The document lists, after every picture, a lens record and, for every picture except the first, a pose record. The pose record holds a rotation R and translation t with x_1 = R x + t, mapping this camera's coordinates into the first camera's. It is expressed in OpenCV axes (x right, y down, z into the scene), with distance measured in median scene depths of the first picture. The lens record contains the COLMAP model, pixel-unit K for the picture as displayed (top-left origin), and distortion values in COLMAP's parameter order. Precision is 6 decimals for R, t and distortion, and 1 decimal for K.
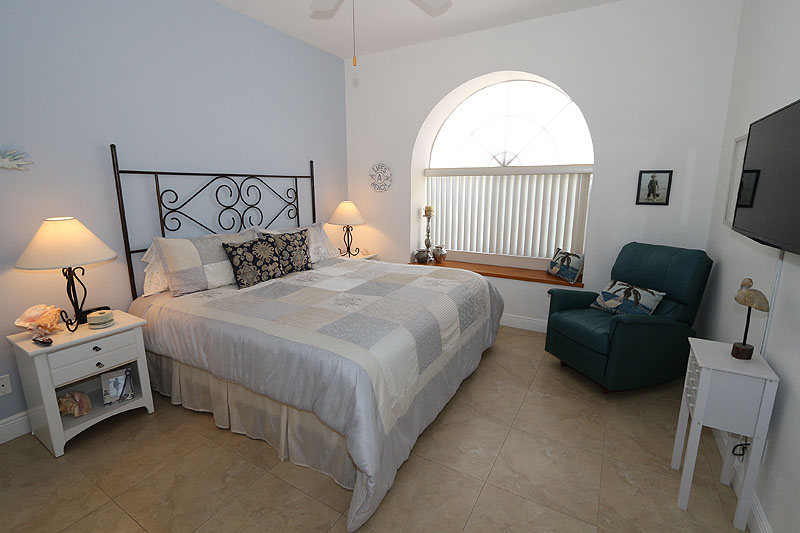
lens RADIAL K [[373.7, 0, 400.0], [0, 373.7, 266.5], [0, 0, 1]] dist [-0.002305, -0.000166]
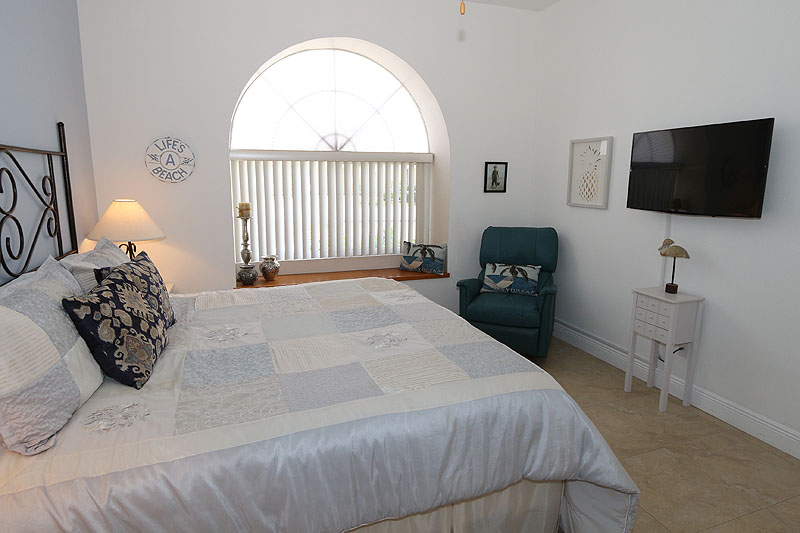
lens RADIAL K [[469.0, 0, 400.0], [0, 469.0, 266.5], [0, 0, 1]] dist [-0.002593, 0.001146]
pose [[0.634274, -0.141645, 0.760022, -0.476965], [0.156172, 0.986281, 0.053480, -0.051729], [-0.757170, 0.084773, 0.647694, 0.255001]]
